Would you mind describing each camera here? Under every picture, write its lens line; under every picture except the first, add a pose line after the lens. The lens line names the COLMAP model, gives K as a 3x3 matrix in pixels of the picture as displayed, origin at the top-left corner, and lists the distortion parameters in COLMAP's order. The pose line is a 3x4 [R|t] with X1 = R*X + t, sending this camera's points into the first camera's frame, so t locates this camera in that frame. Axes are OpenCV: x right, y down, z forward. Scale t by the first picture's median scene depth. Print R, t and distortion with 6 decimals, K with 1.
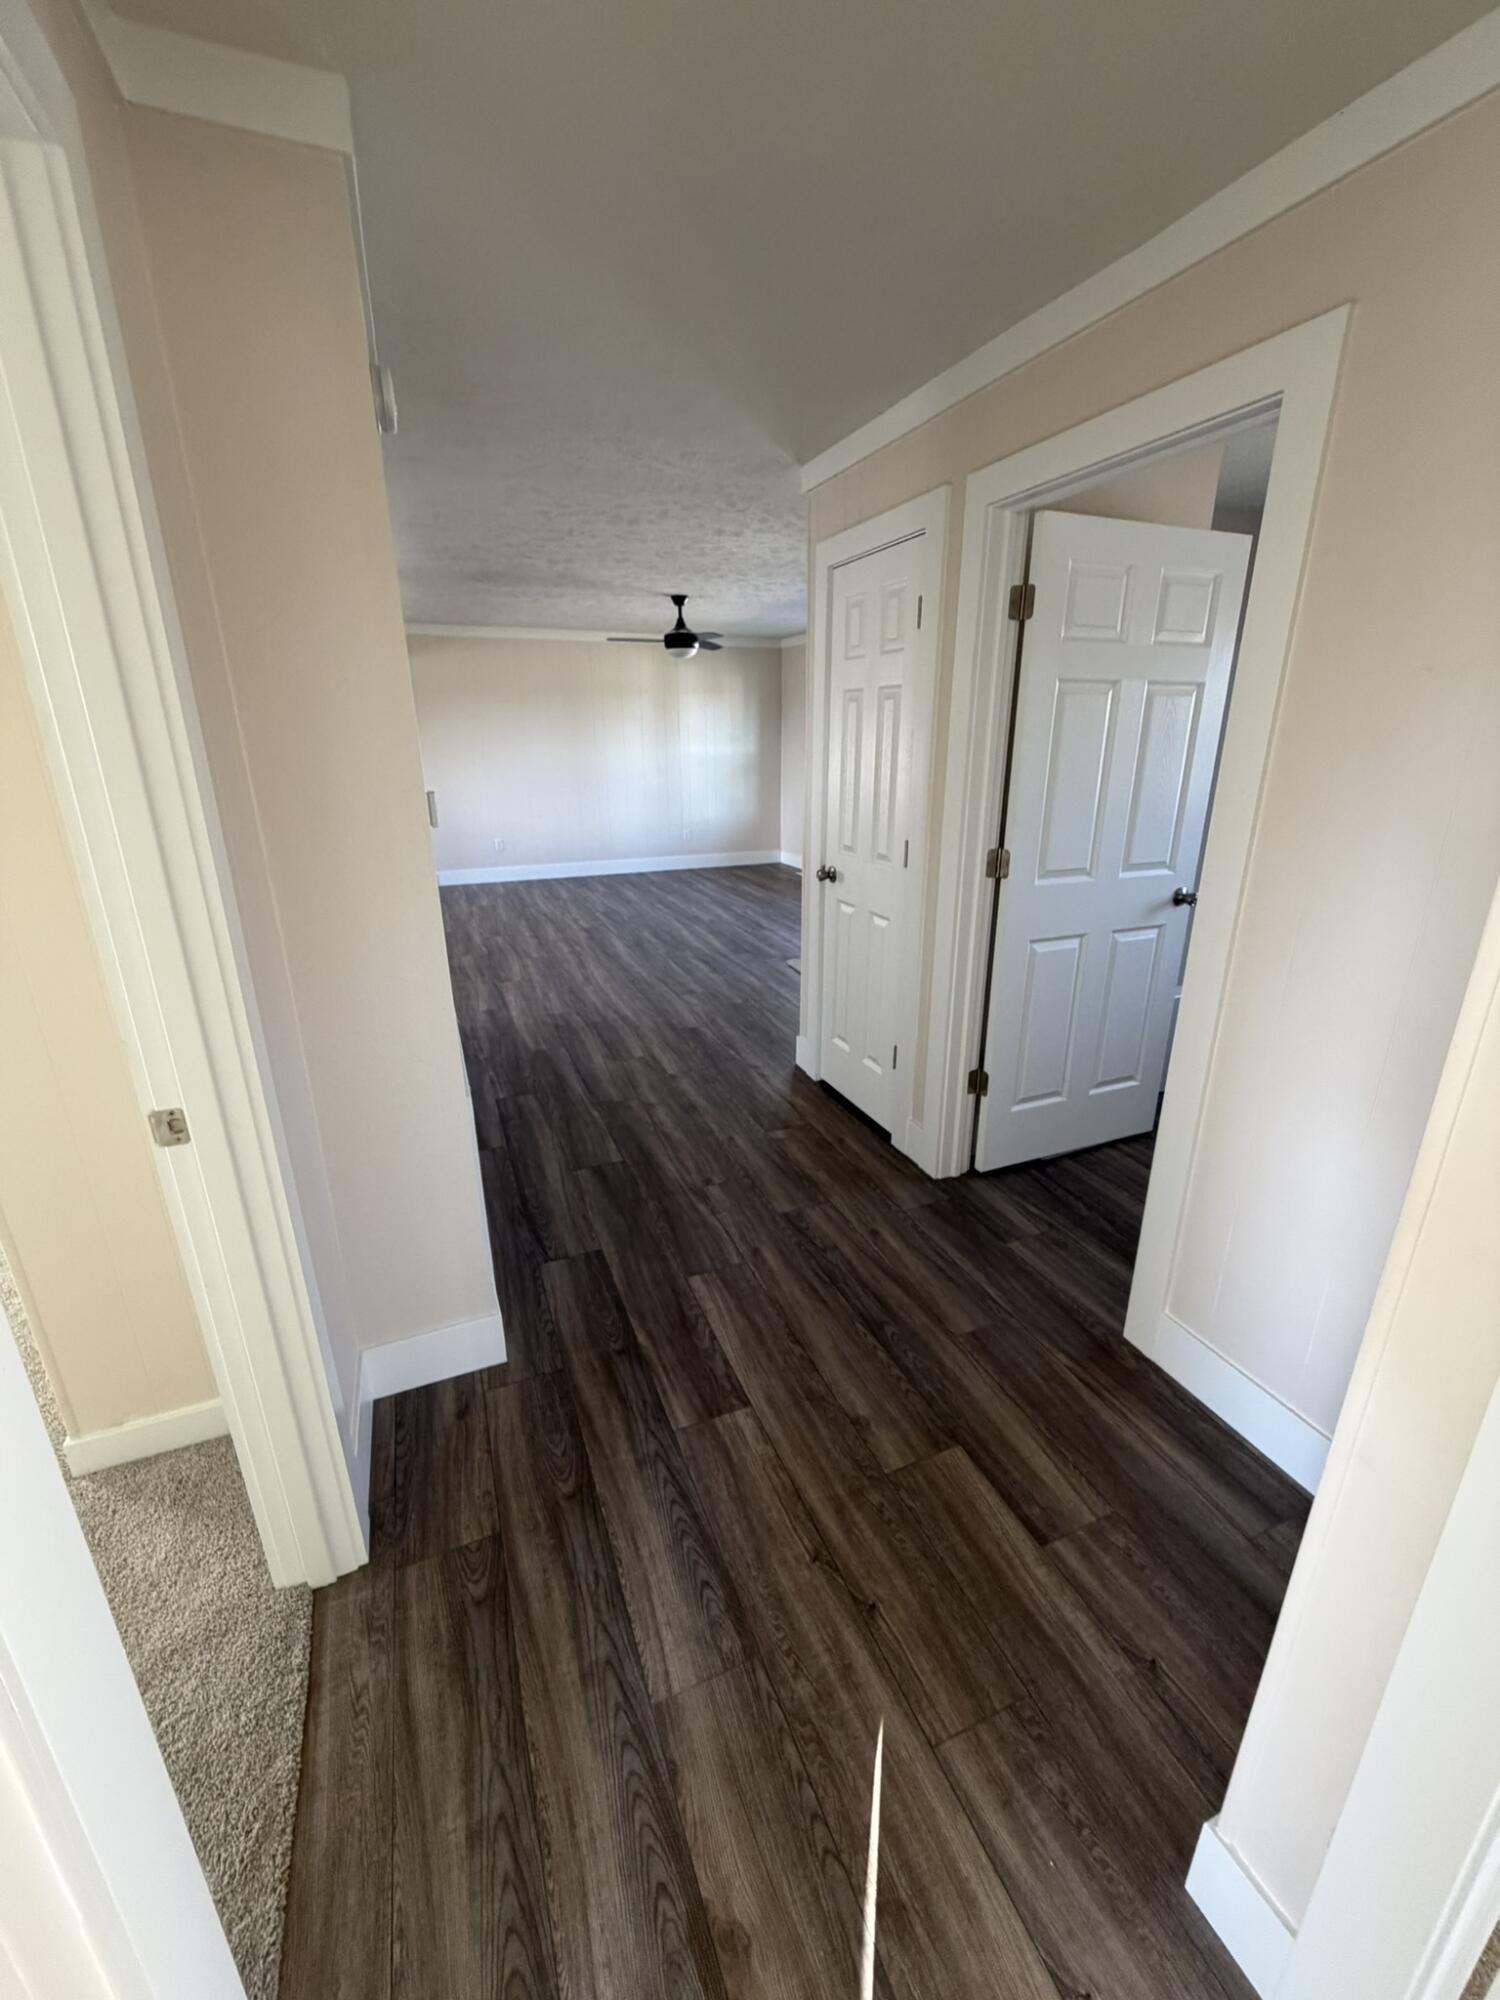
lens RADIAL K [[794.3, 0, 749.0], [0, 794.3, 992.0], [0, 0, 1]] dist [0.000075, -0.000369]
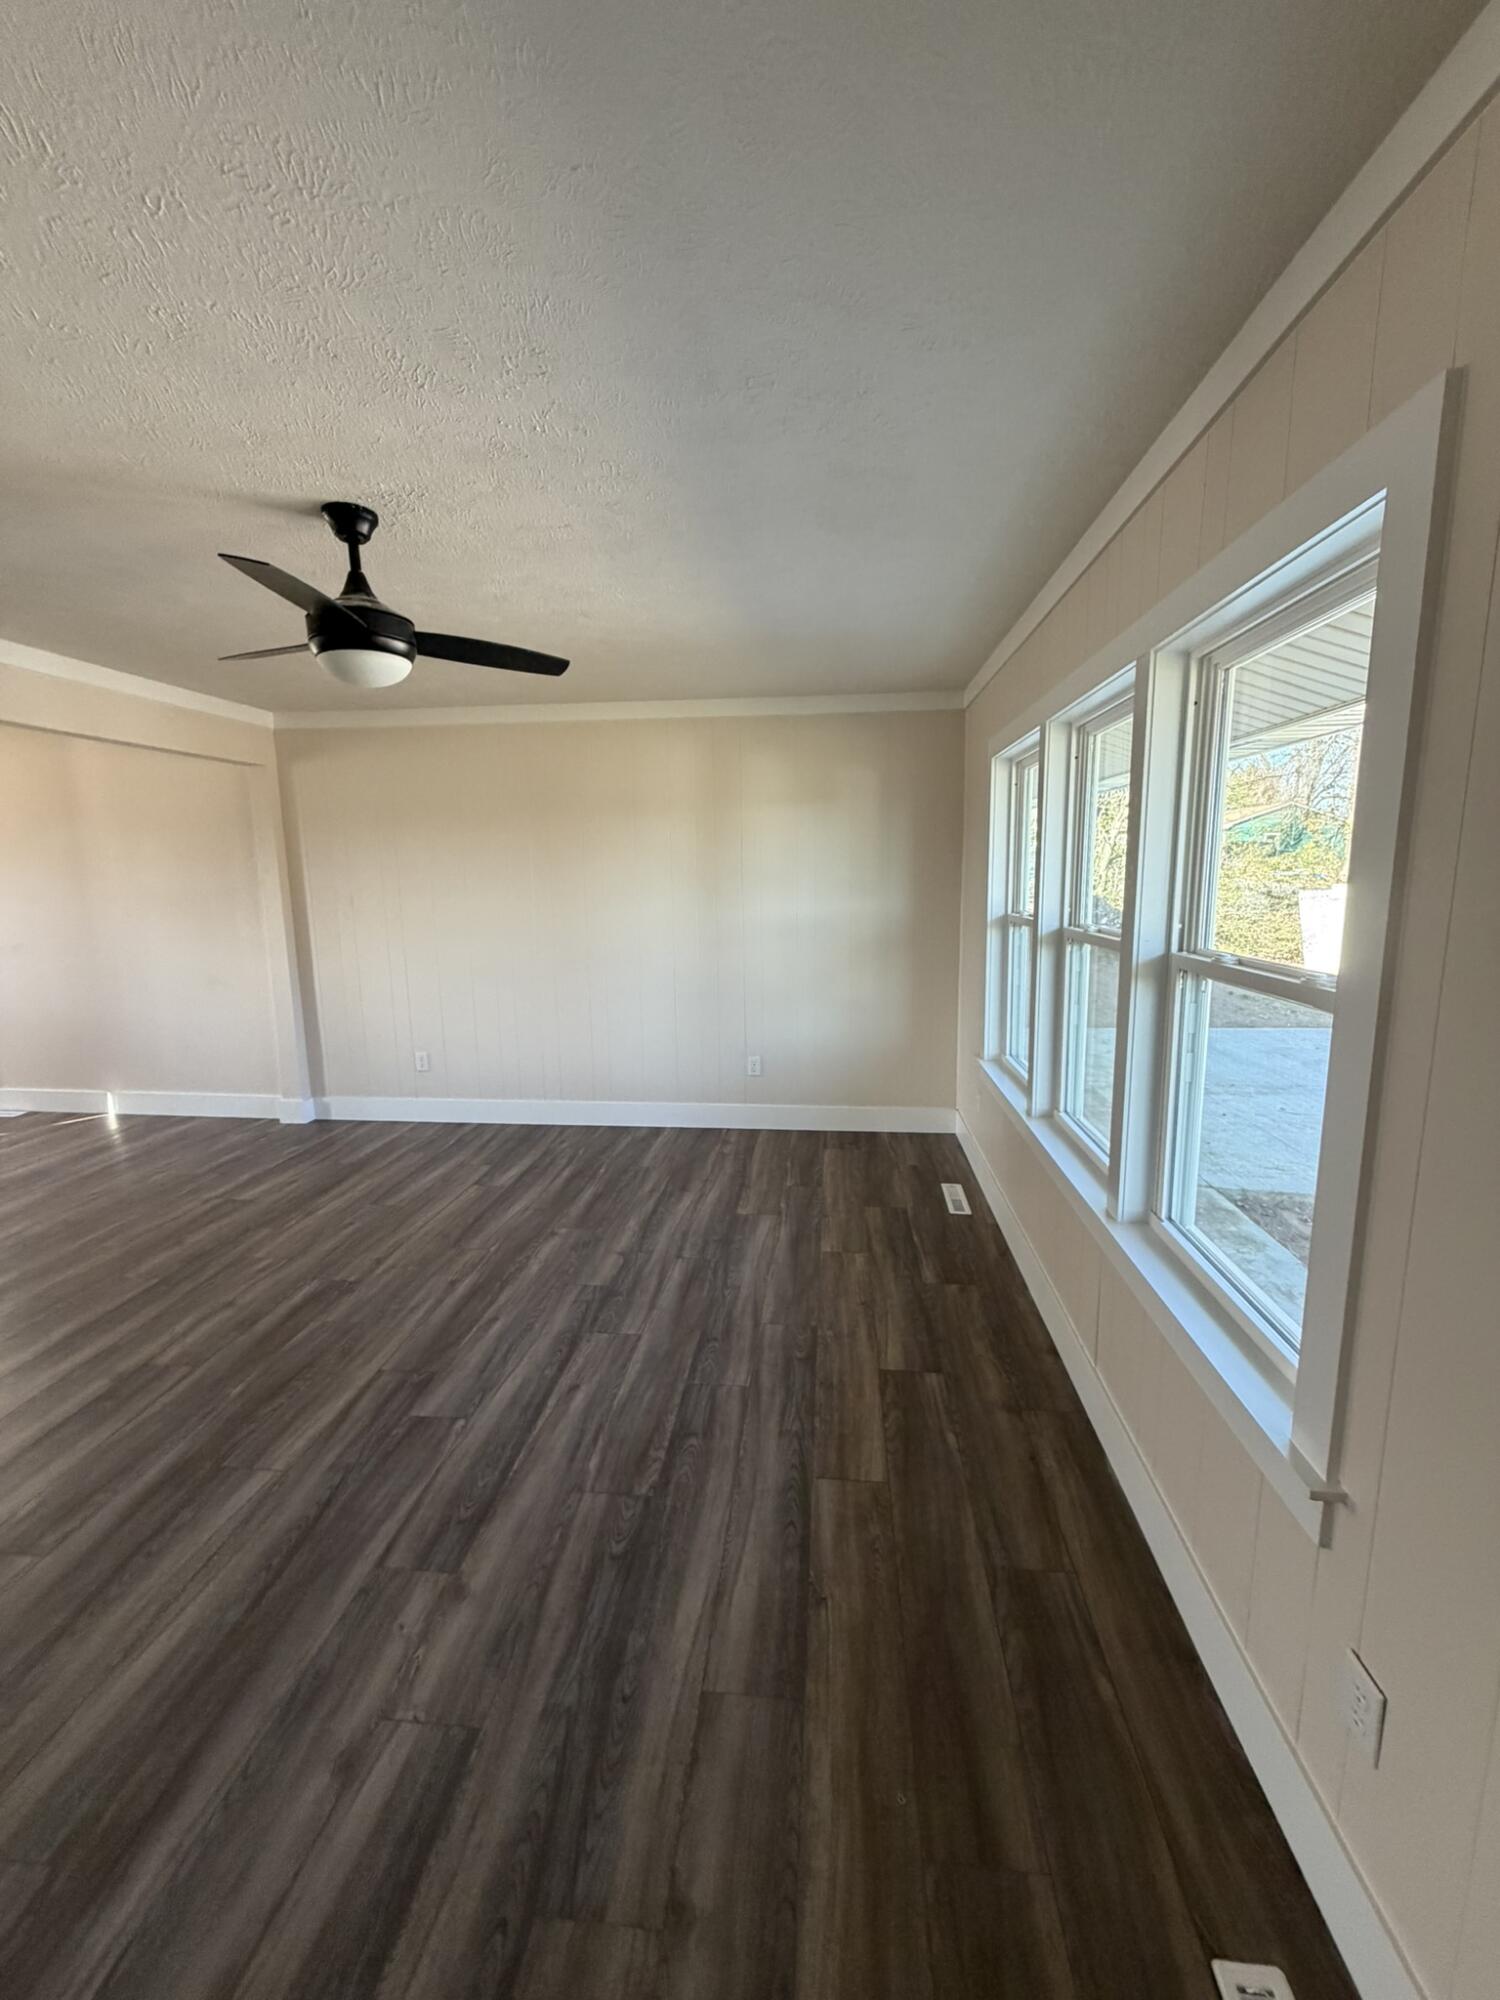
lens RADIAL K [[794.3, 0, 747.6], [0, 794.3, 994.3], [0, 0, 1]] dist [0.000075, -0.000369]
pose [[0.878797, 0.068678, -0.472228, 0.336626], [-0.142302, 0.982281, -0.121962, -0.378555], [0.455485, 0.174379, 0.872998, 1.124878]]
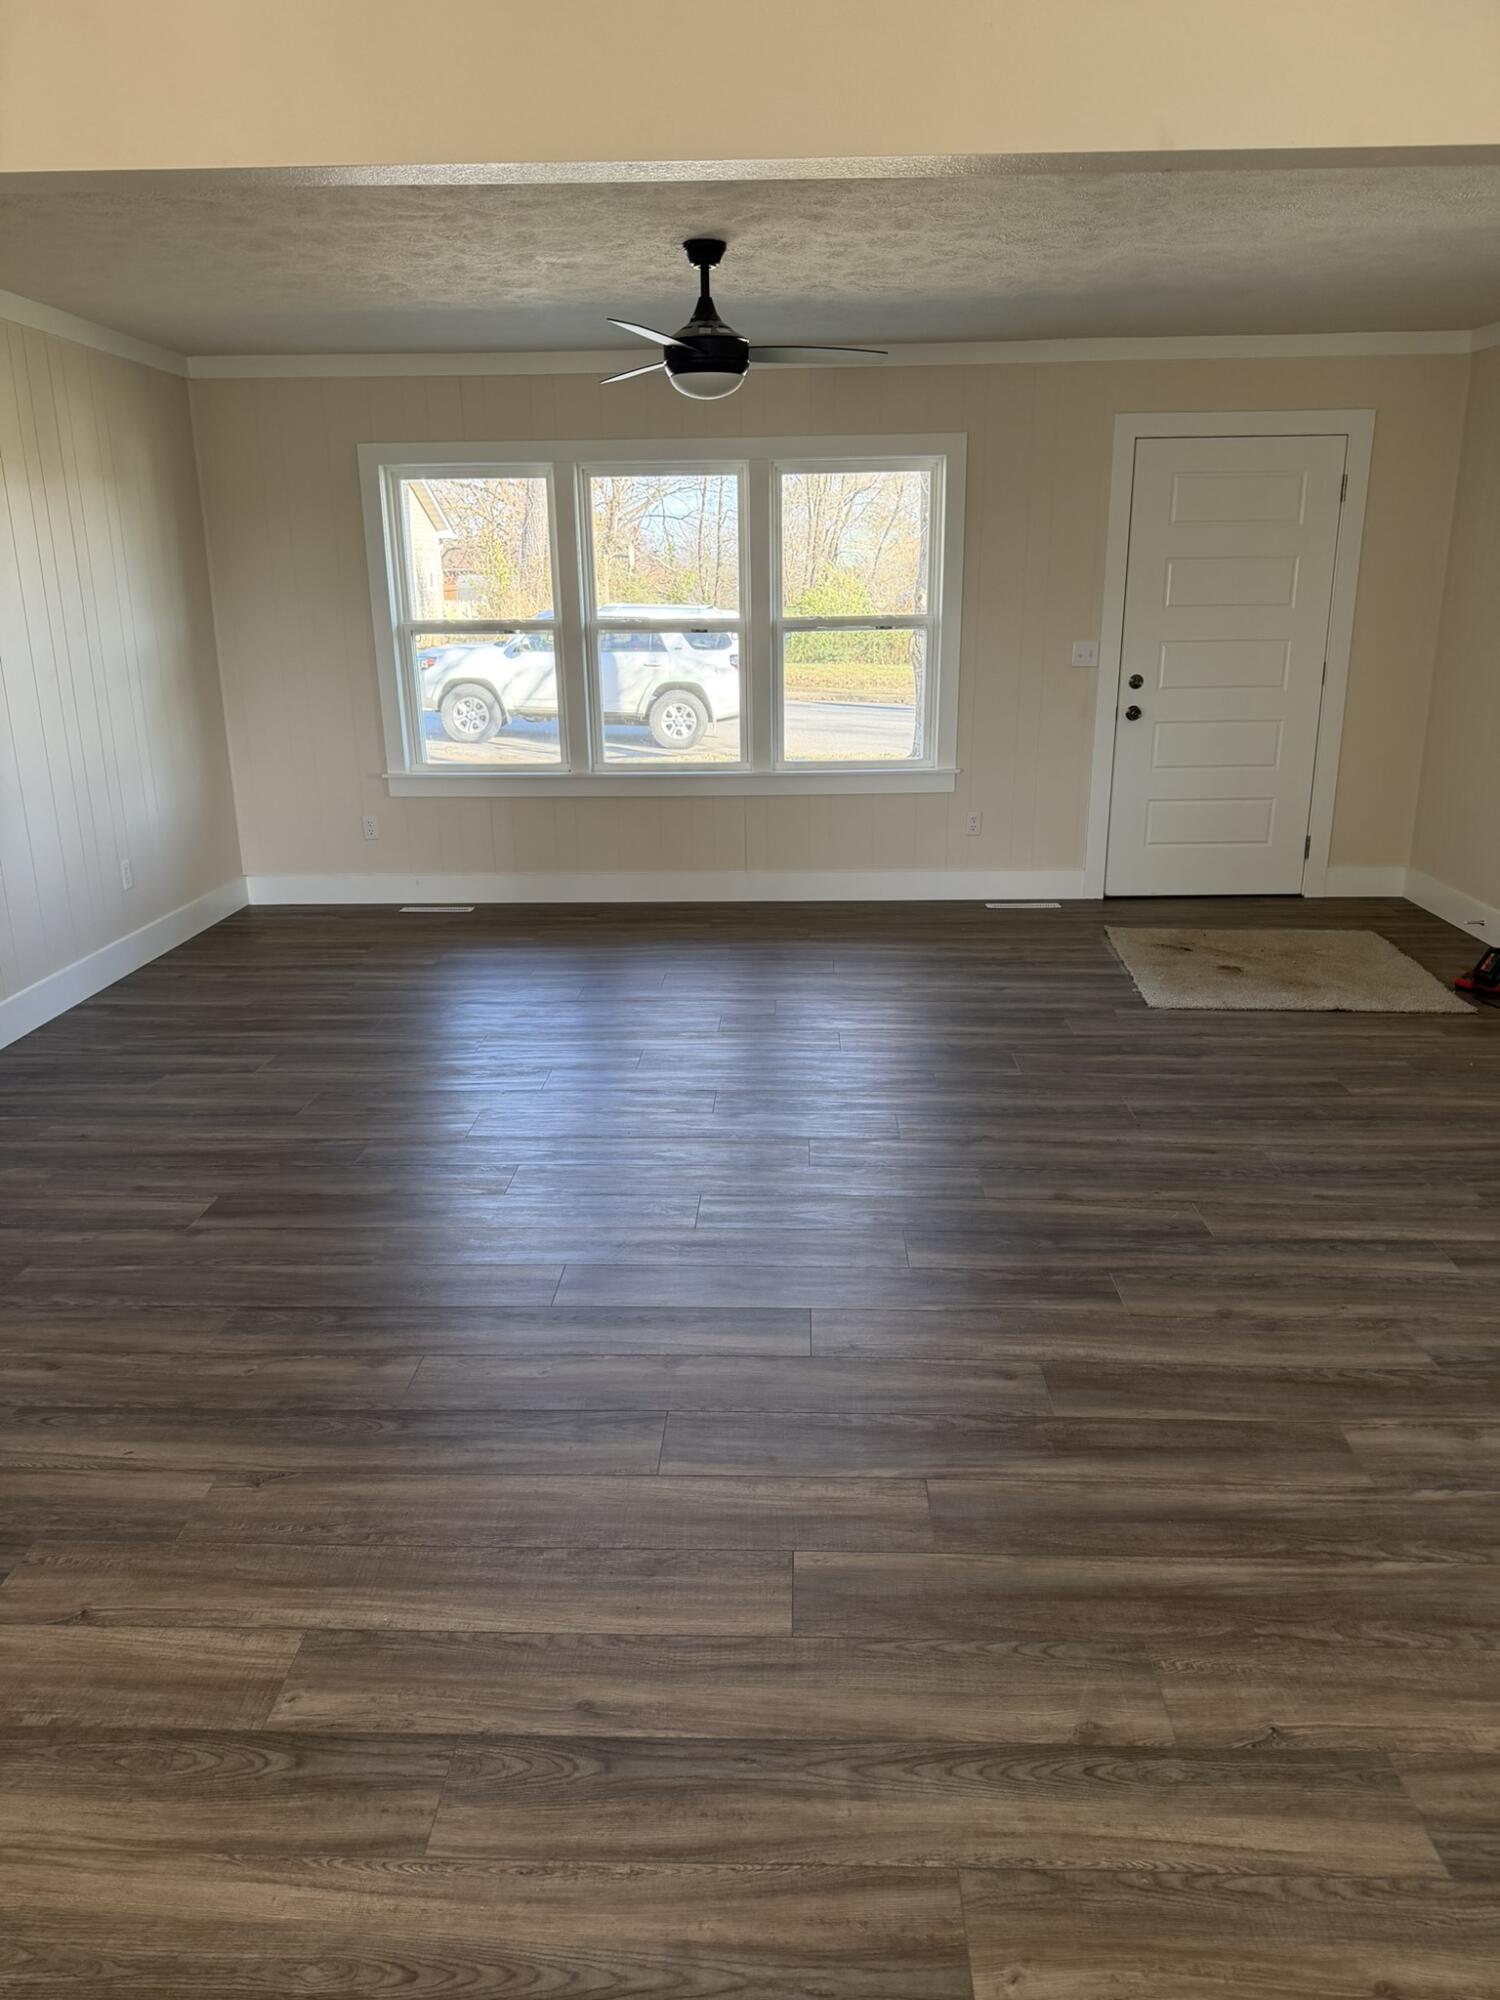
lens RADIAL K [[1408.2, 0, 750.0], [0, 1408.2, 1003.3], [0, 0, 1]] dist [0.049544, -0.053265]
pose [[0.414317, -0.259591, 0.872327, -1.115382], [0.293567, 0.945350, 0.141890, -0.318463], [-0.861487, 0.197299, 0.467881, 0.996136]]
